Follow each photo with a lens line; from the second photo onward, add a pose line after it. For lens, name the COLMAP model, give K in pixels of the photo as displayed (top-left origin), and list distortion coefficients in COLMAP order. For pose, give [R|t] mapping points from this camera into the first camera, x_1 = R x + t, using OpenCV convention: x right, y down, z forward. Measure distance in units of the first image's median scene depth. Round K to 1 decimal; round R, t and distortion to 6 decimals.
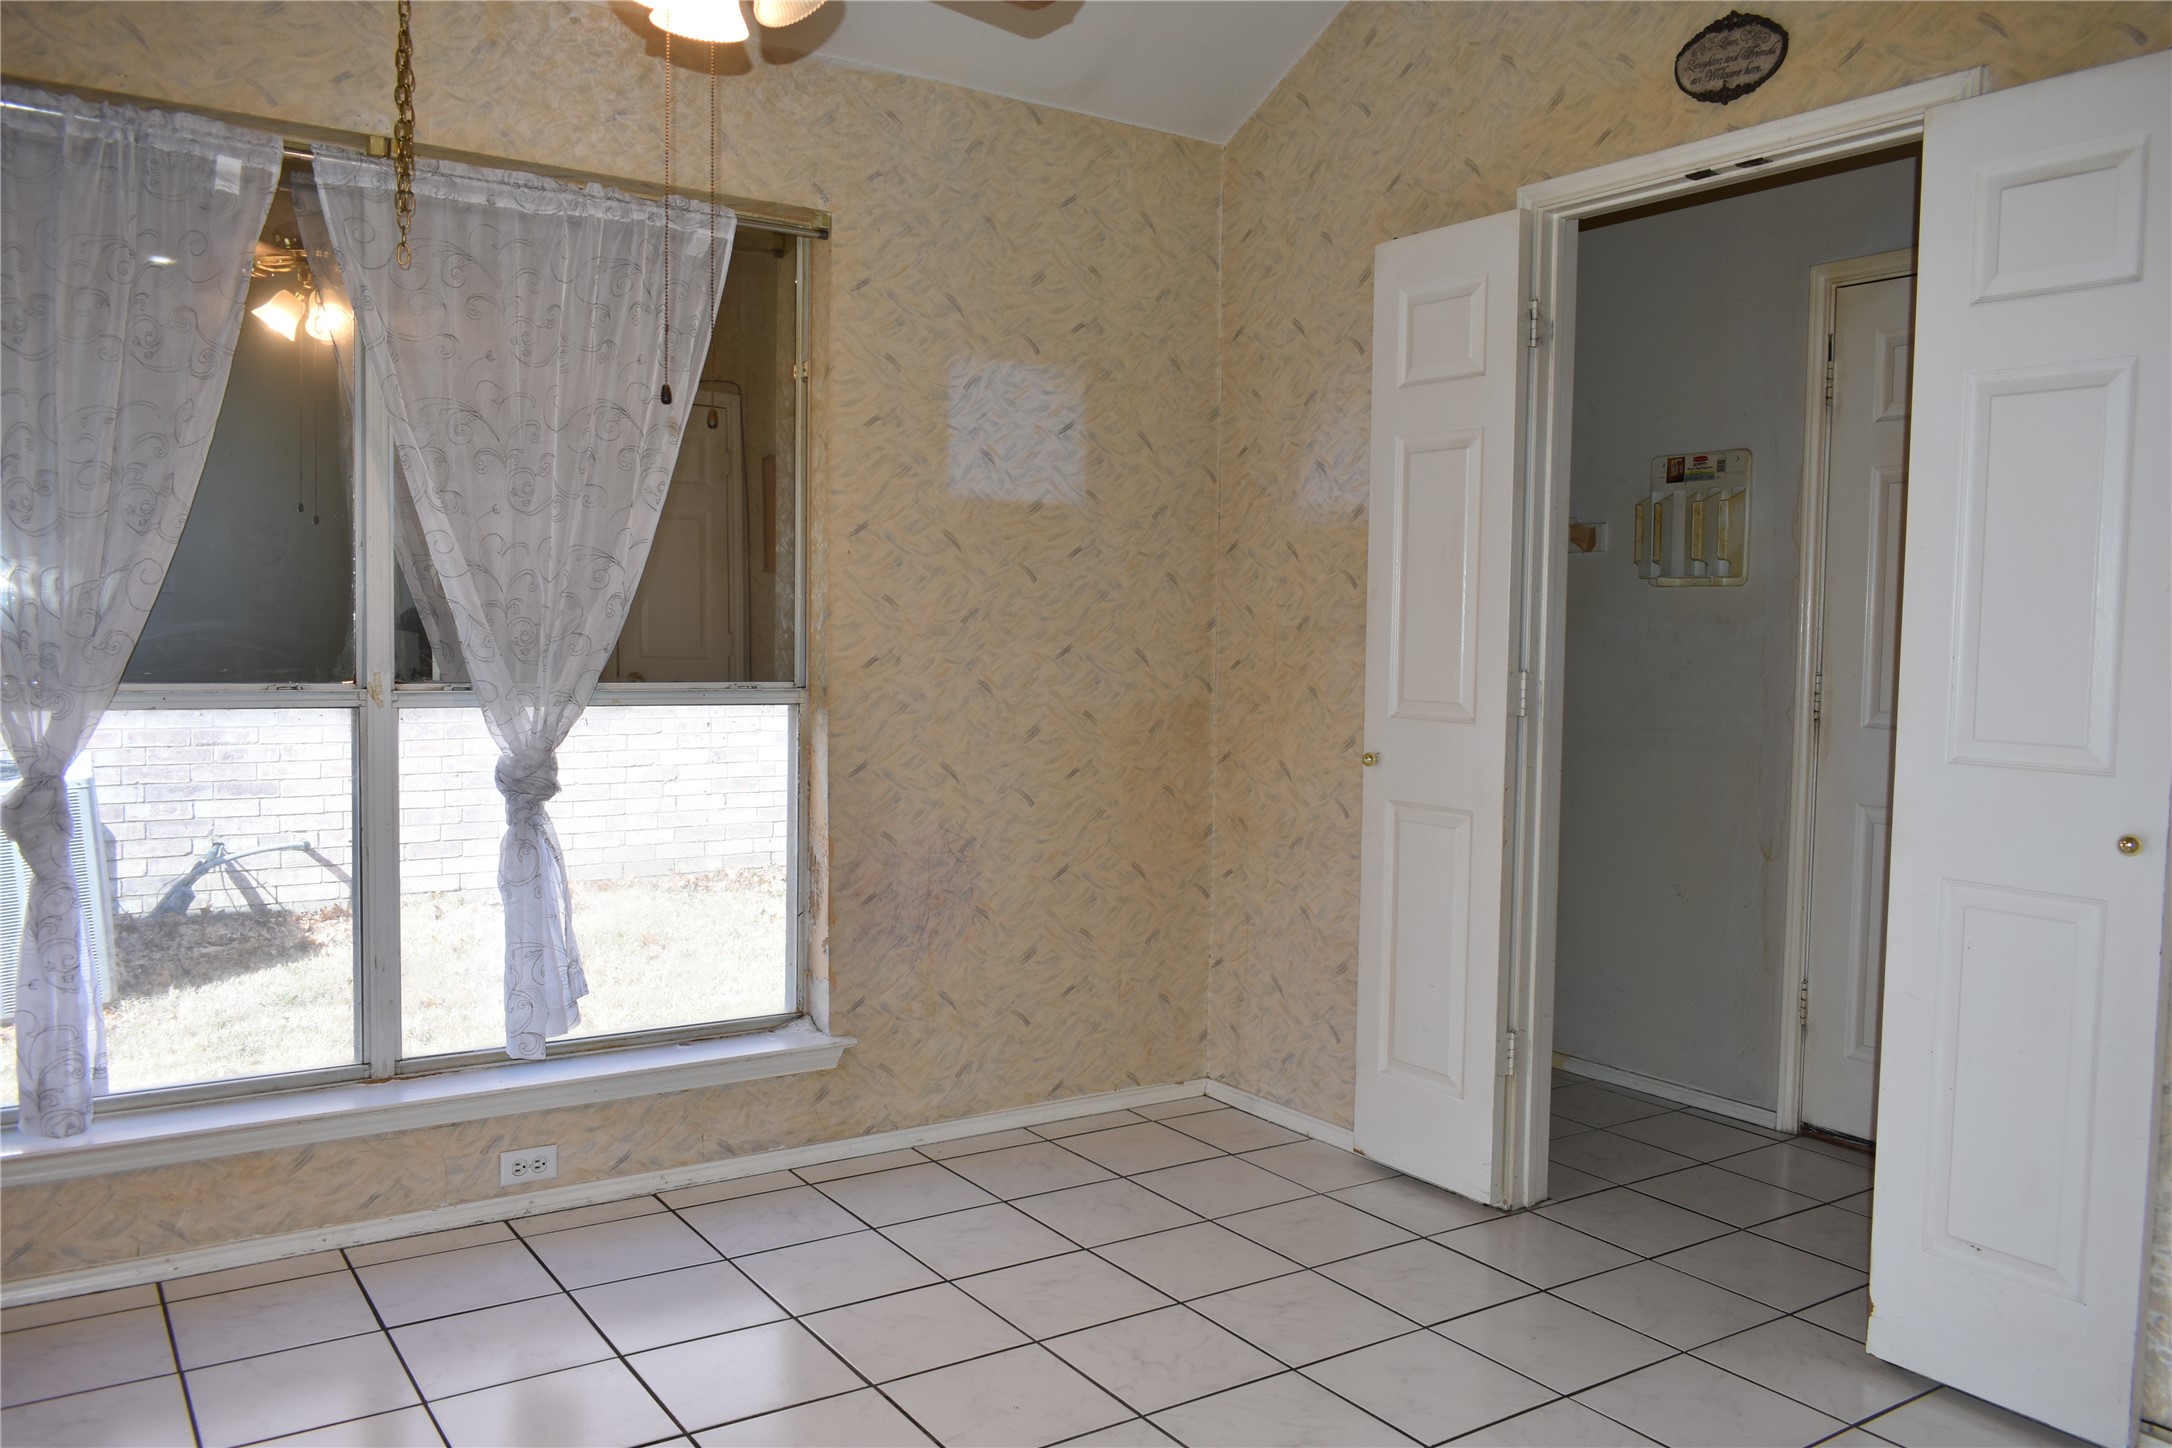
lens RADIAL K [[1638.0, 0, 1083.5], [0, 1638.0, 728.5], [0, 0, 1]] dist [-0.028517, 0.010162]
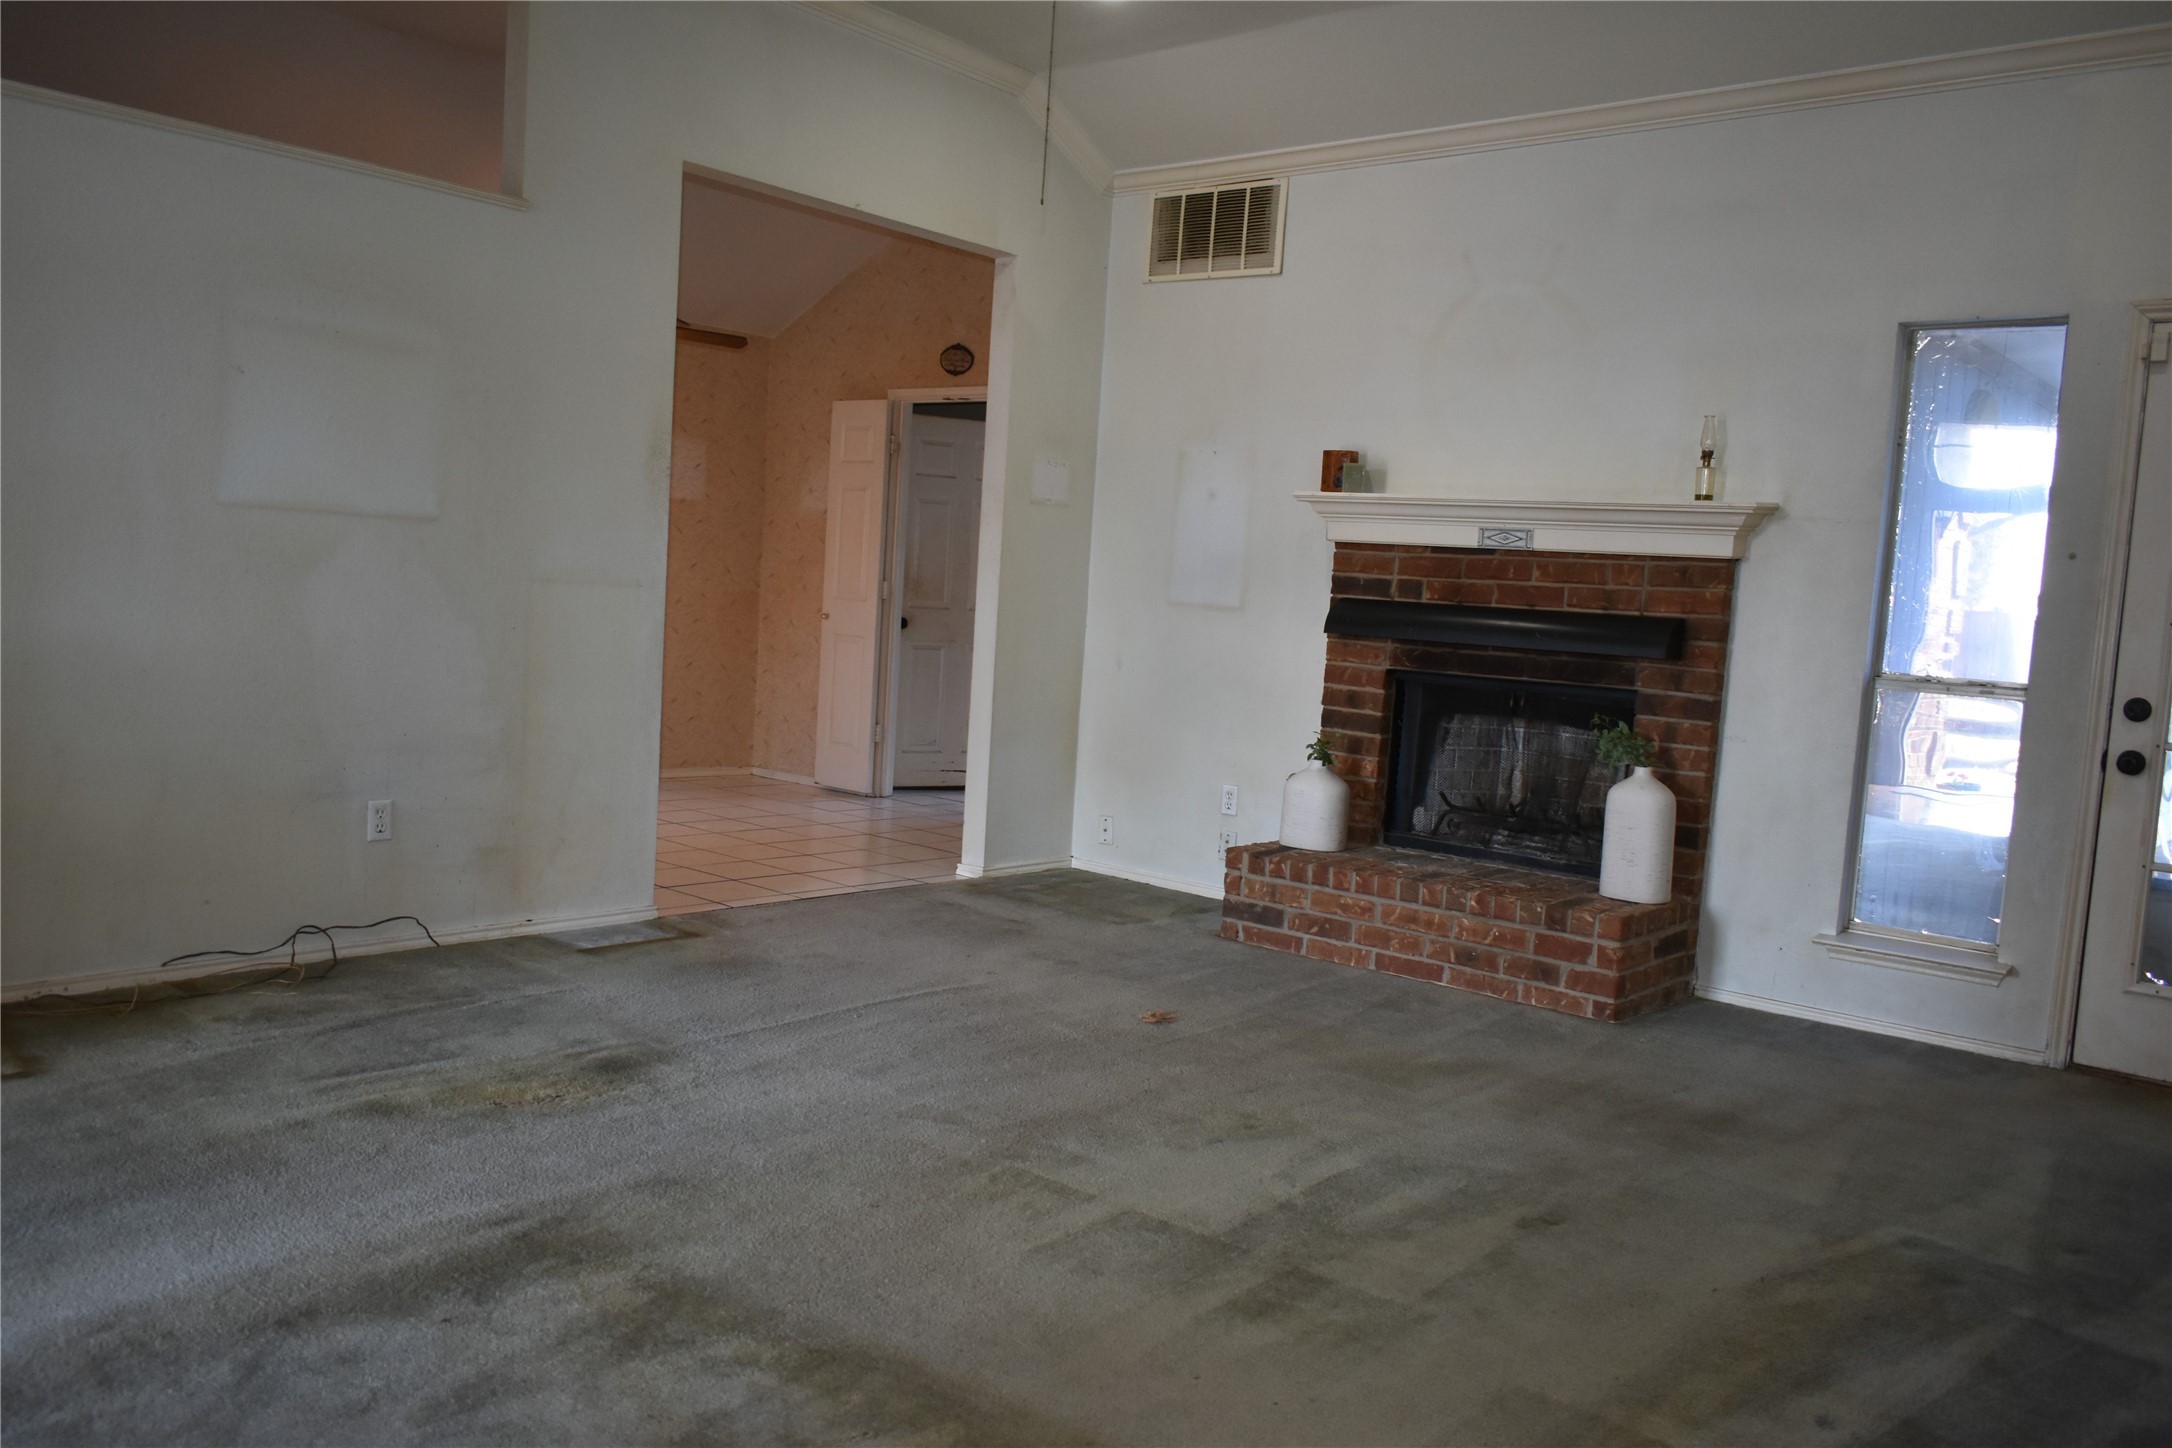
lens RADIAL K [[1638.0, 0, 1092.0], [0, 1638.0, 721.9], [0, 0, 1]] dist [-0.028517, 0.010162]
pose [[0.964382, 0.028216, 0.263003, -0.072673], [-0.037996, 0.998760, 0.032171, 0.080022], [-0.261769, -0.041018, 0.964259, -1.399620]]
